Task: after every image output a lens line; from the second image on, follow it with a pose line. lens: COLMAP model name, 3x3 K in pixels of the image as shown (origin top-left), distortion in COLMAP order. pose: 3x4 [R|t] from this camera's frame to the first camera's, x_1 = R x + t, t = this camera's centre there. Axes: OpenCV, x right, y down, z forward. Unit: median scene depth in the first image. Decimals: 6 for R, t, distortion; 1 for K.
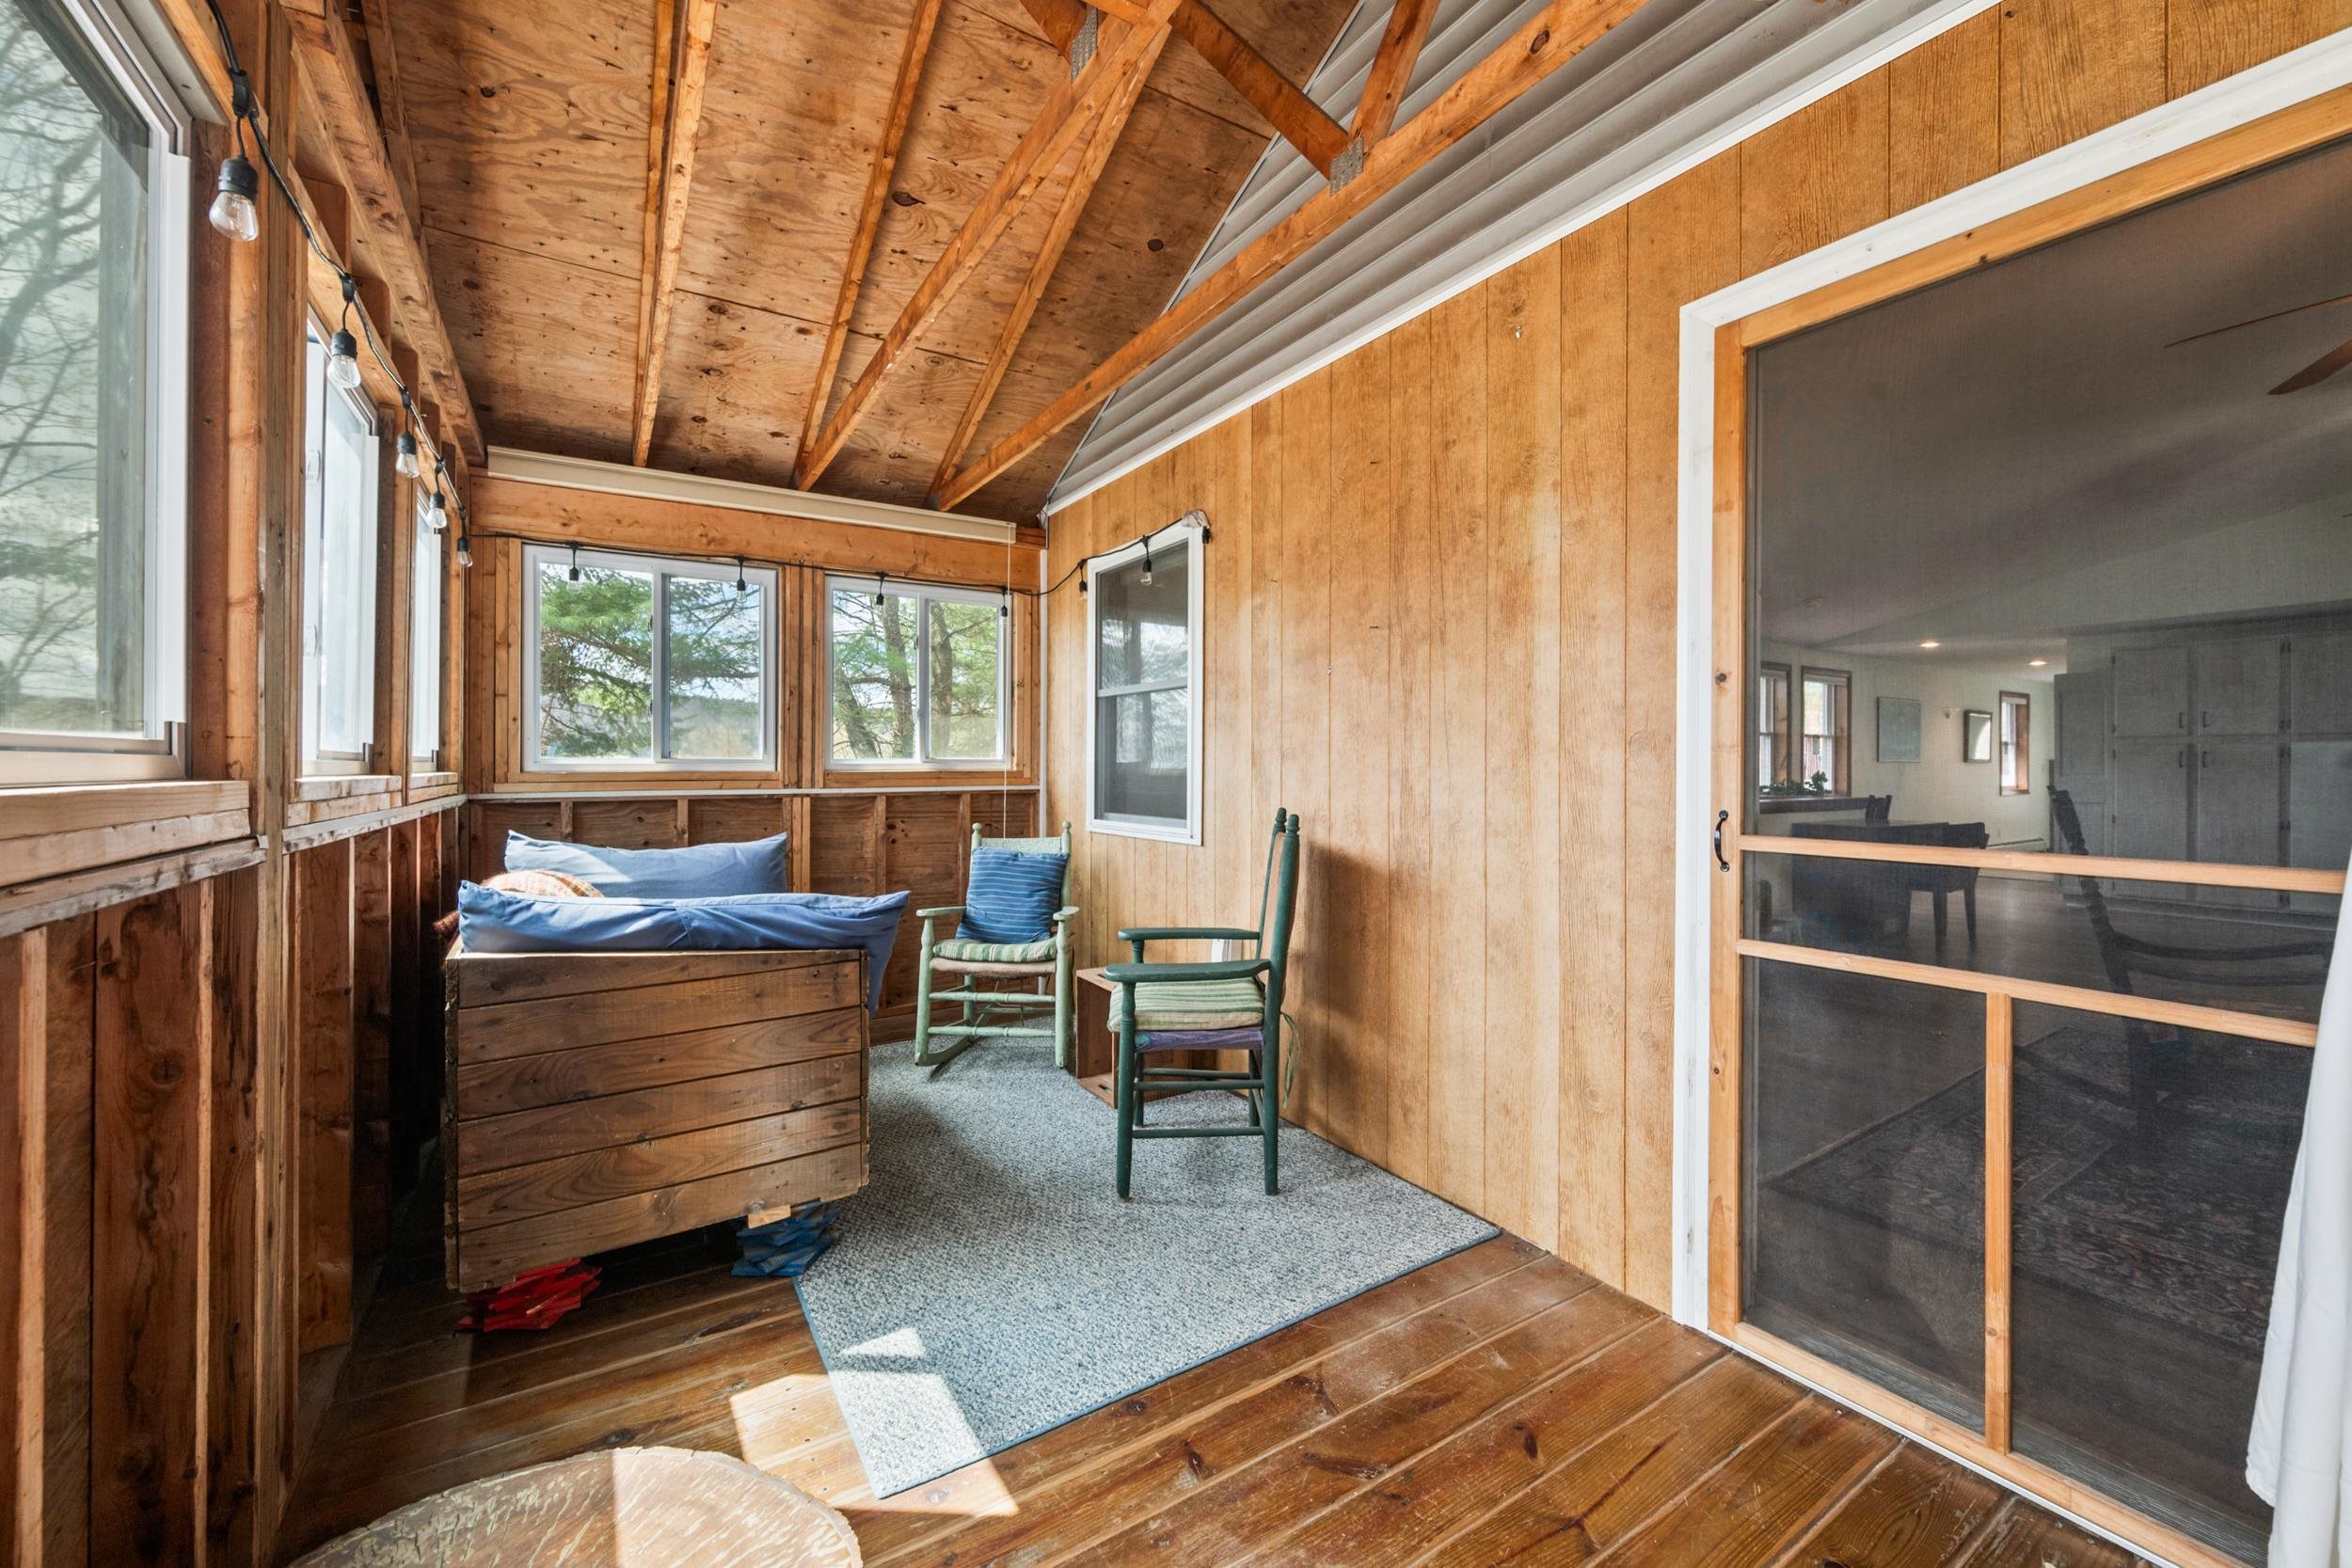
lens RADIAL K [[924.5, 0, 1185.9], [0, 924.5, 768.8], [0, 0, 1]] dist [-0.001387, 0.000414]
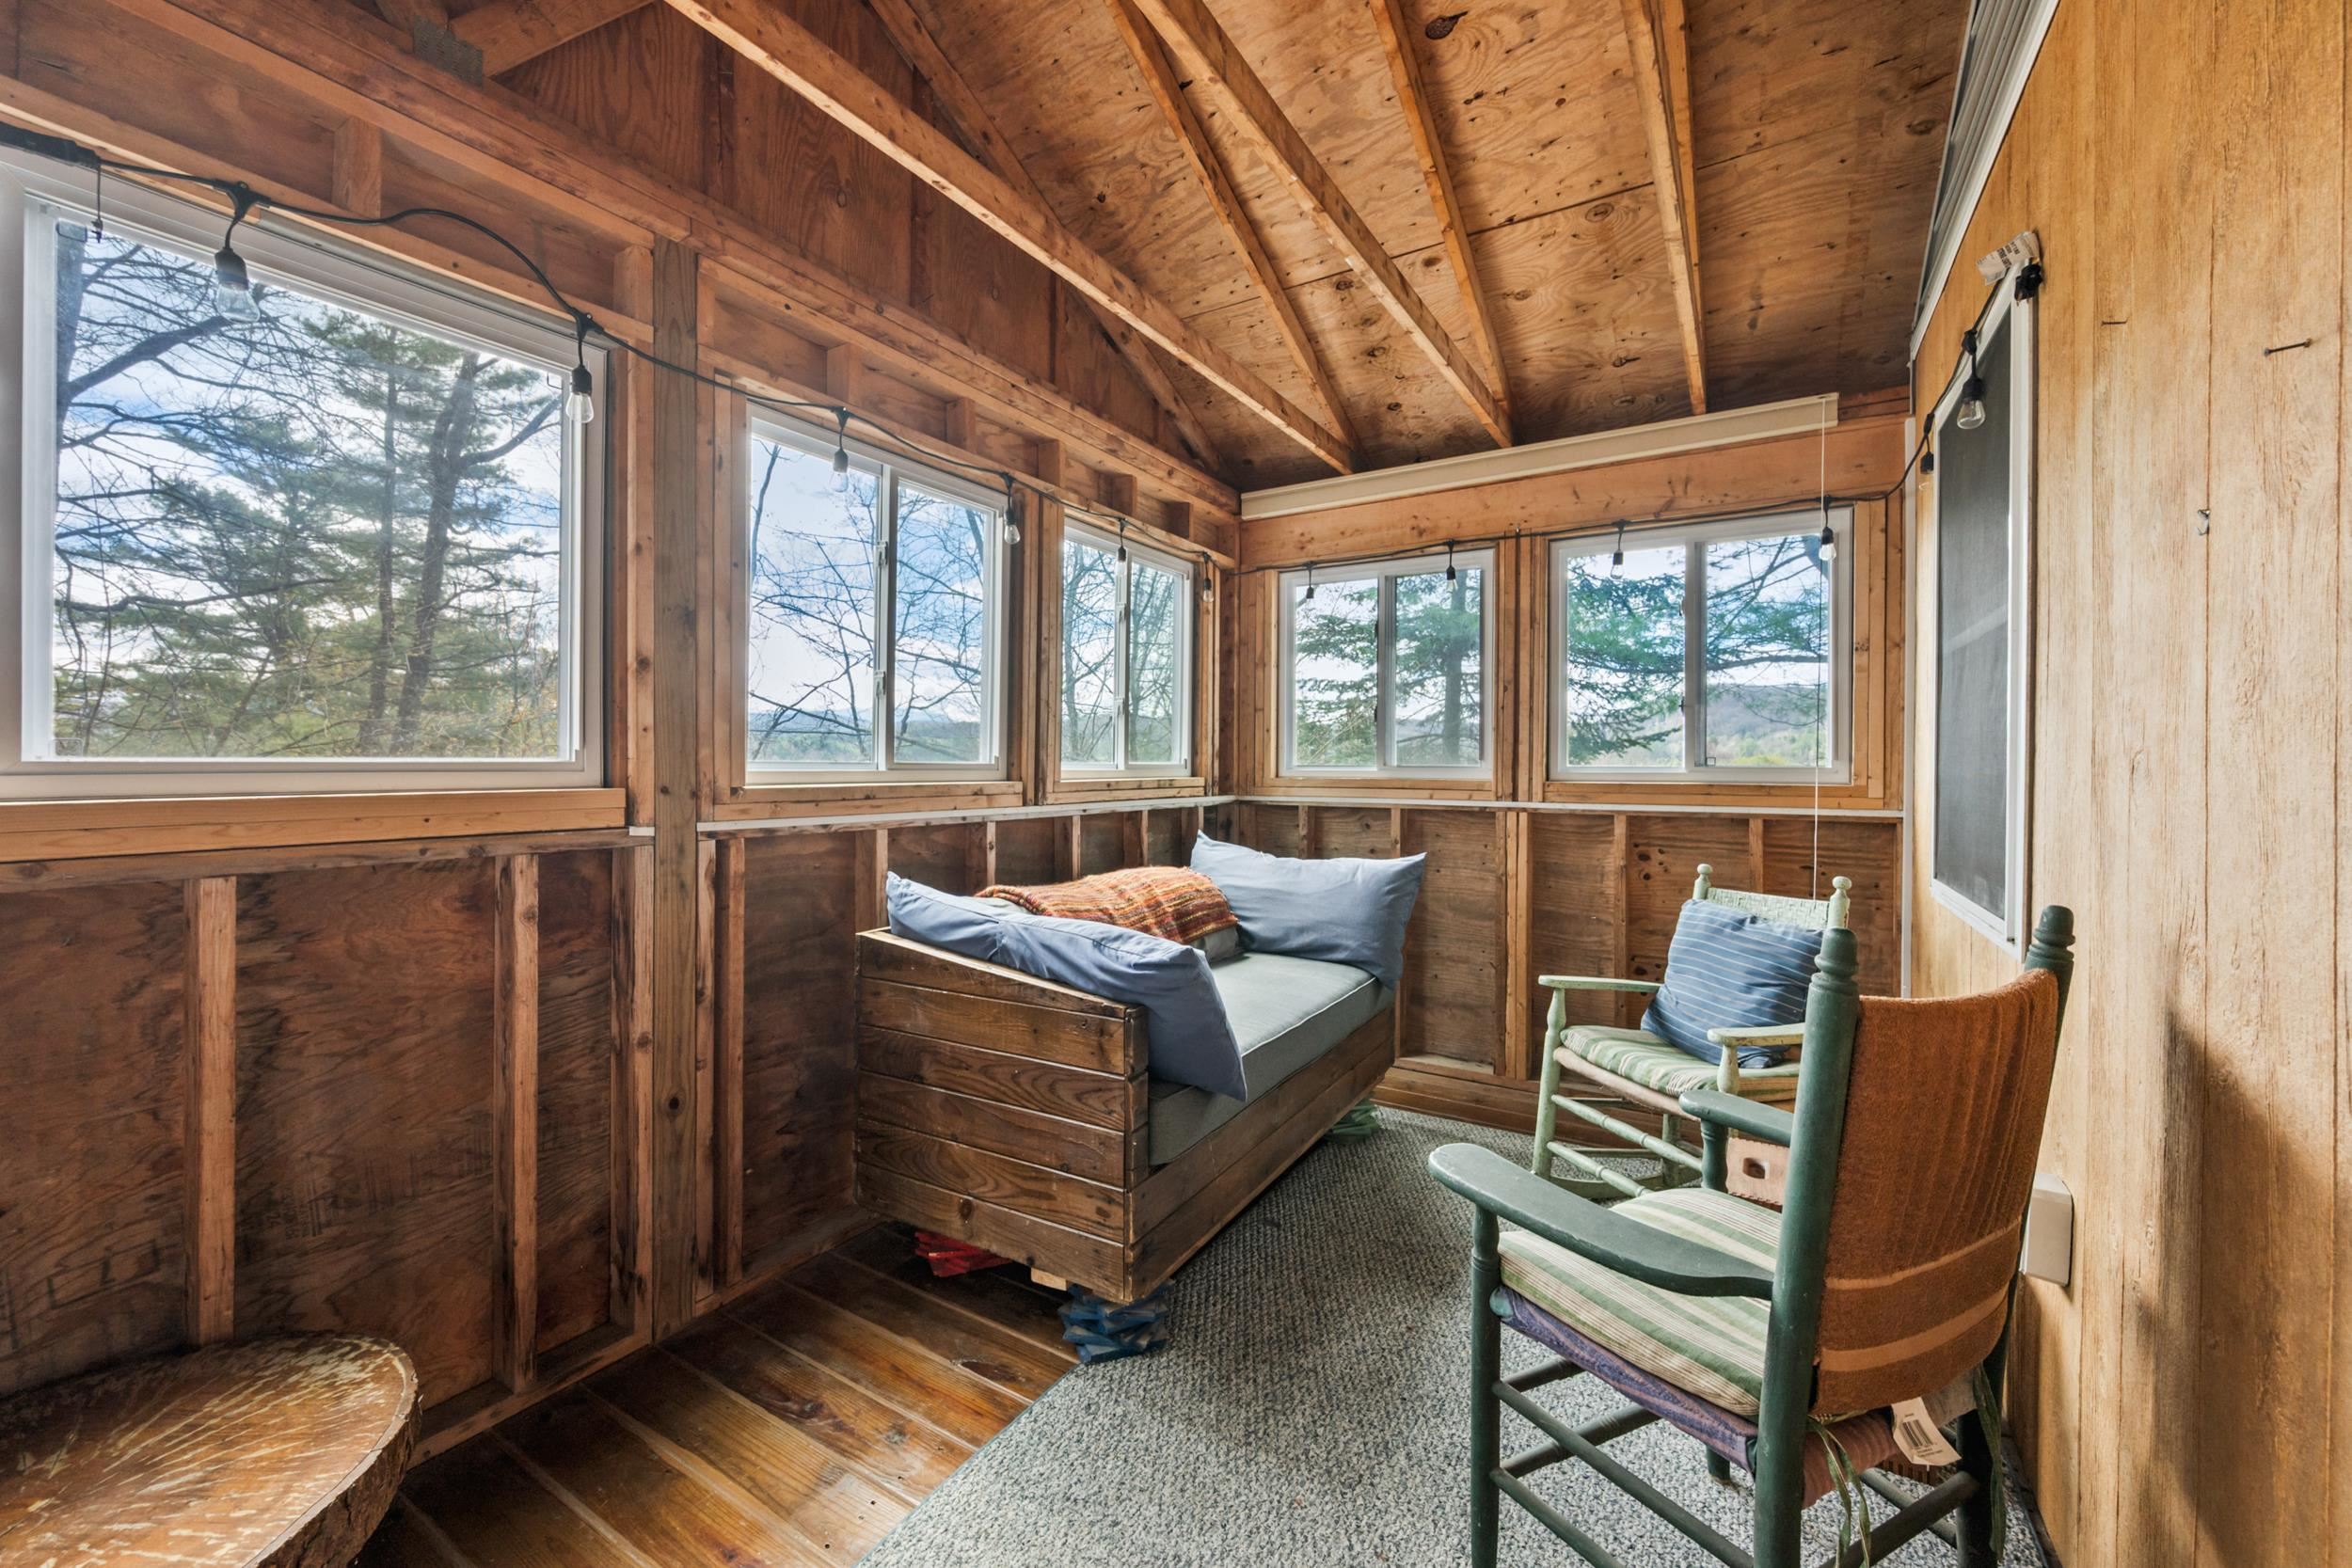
lens RADIAL K [[924.5, 0, 1185.9], [0, 924.5, 768.8], [0, 0, 1]] dist [-0.001387, 0.000414]
pose [[0.436000, 0.007201, -0.899918, 0.222915], [-0.007802, 0.999961, 0.004222, -0.010731], [0.899913, 0.005181, 0.436039, 0.386658]]
